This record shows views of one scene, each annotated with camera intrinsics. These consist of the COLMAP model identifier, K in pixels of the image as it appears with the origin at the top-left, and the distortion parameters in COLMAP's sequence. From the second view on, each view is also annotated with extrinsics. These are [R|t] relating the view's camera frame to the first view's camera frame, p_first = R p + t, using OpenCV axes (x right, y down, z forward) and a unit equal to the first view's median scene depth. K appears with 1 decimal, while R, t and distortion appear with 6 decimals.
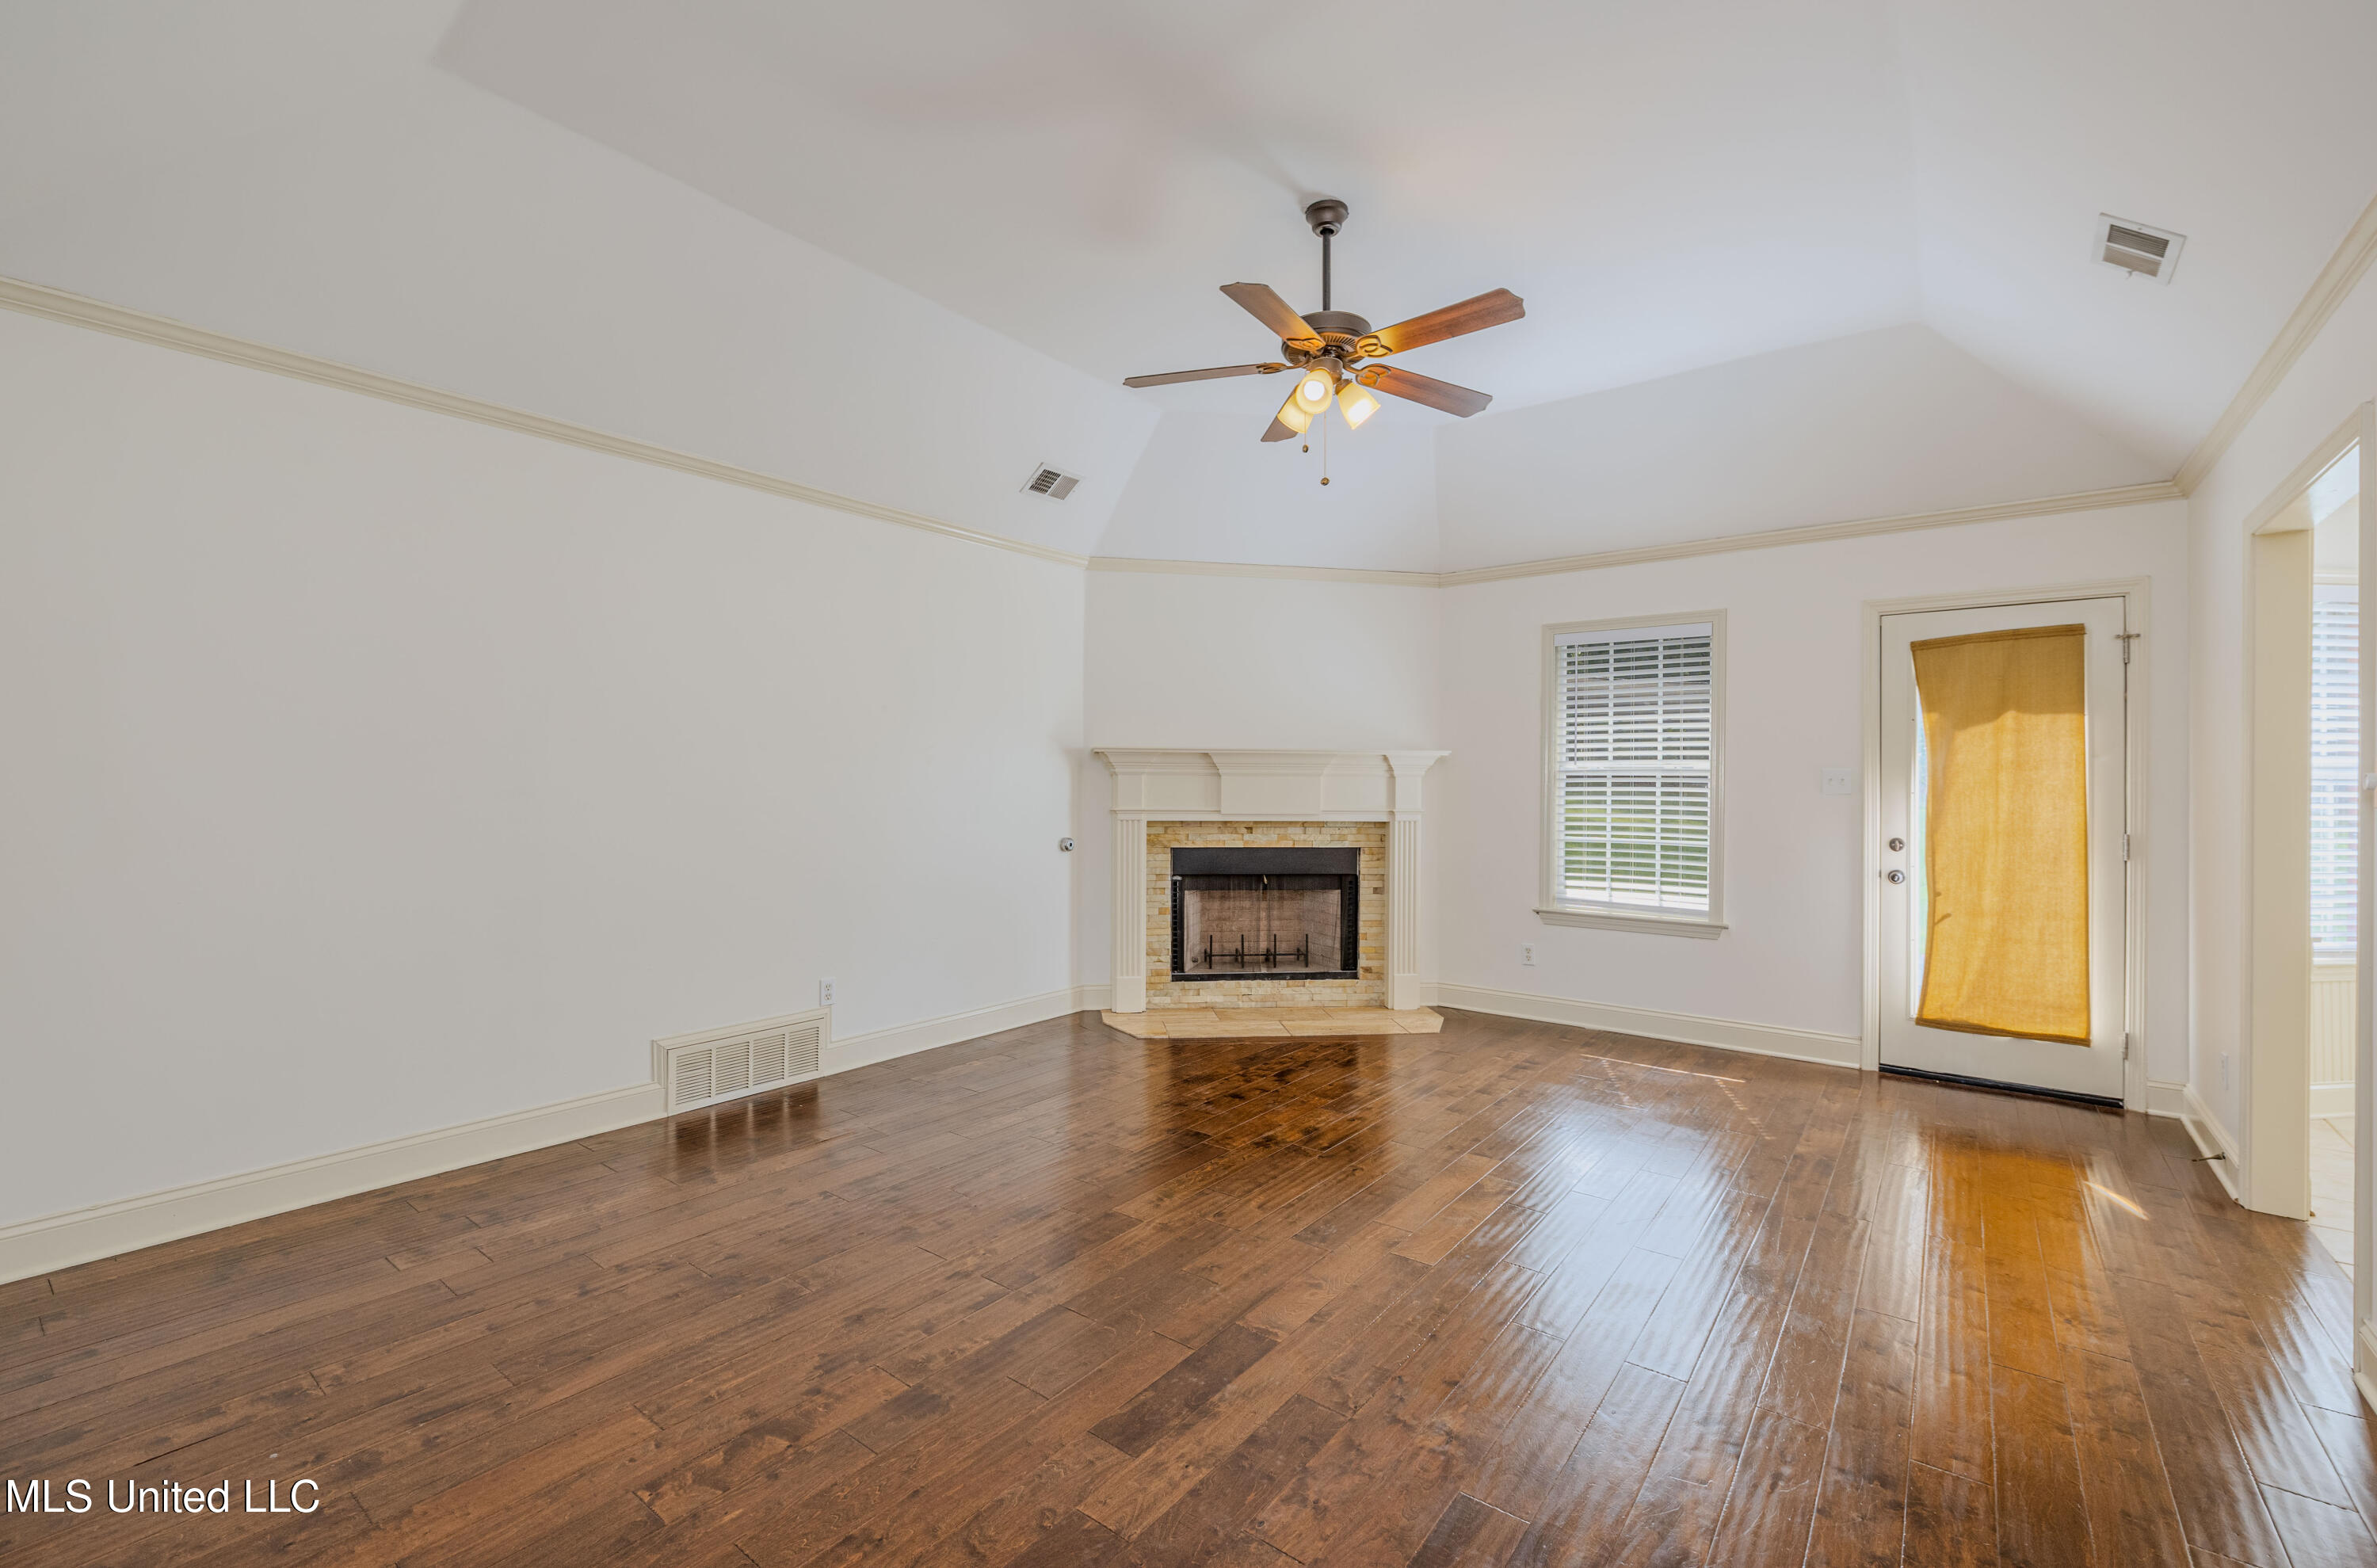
lens RADIAL K [[1002.7, 0, 1187.2], [0, 1002.7, 773.7], [0, 0, 1]] dist [-0.001153, 0.000002]
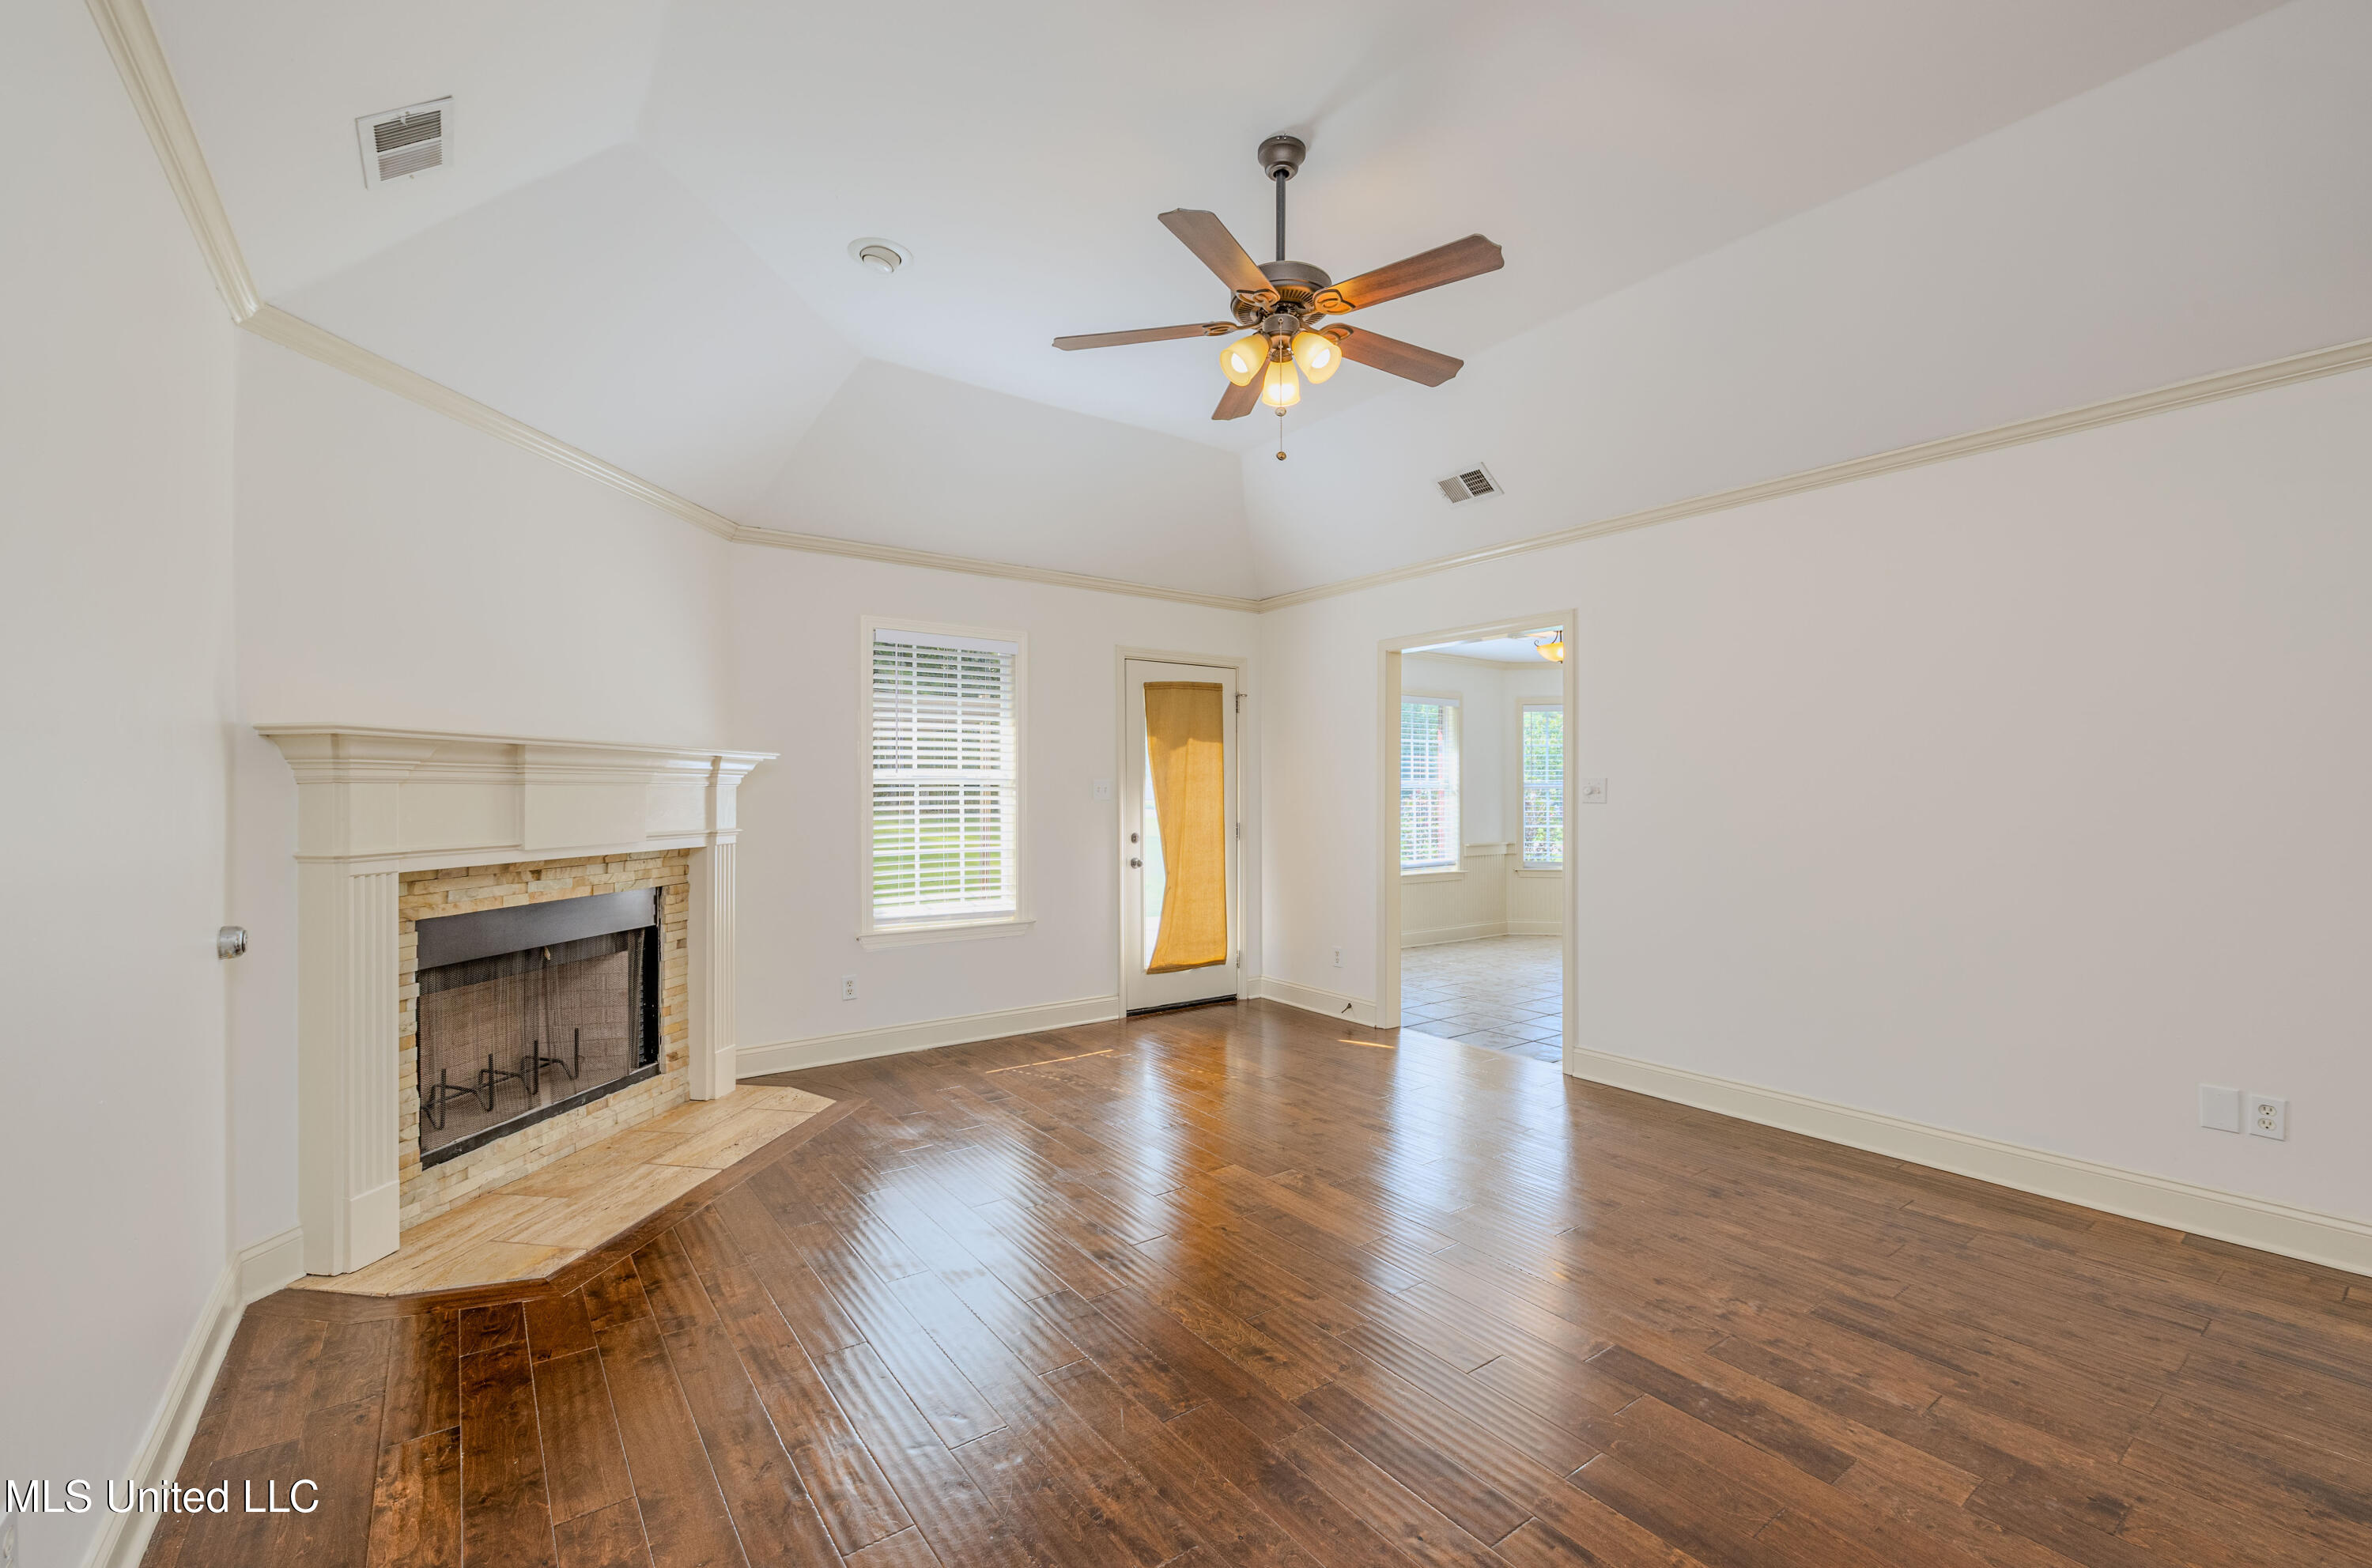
lens RADIAL K [[1002.3, 0, 1182.1], [0, 1002.3, 790.1], [0, 0, 1]] dist [-0.002490, -0.000303]
pose [[0.278324, -0.007033, 0.960461, -0.474868], [-0.005668, 0.999944, 0.008965, -0.002933], [-0.960471, -0.007939, 0.278269, 0.537837]]
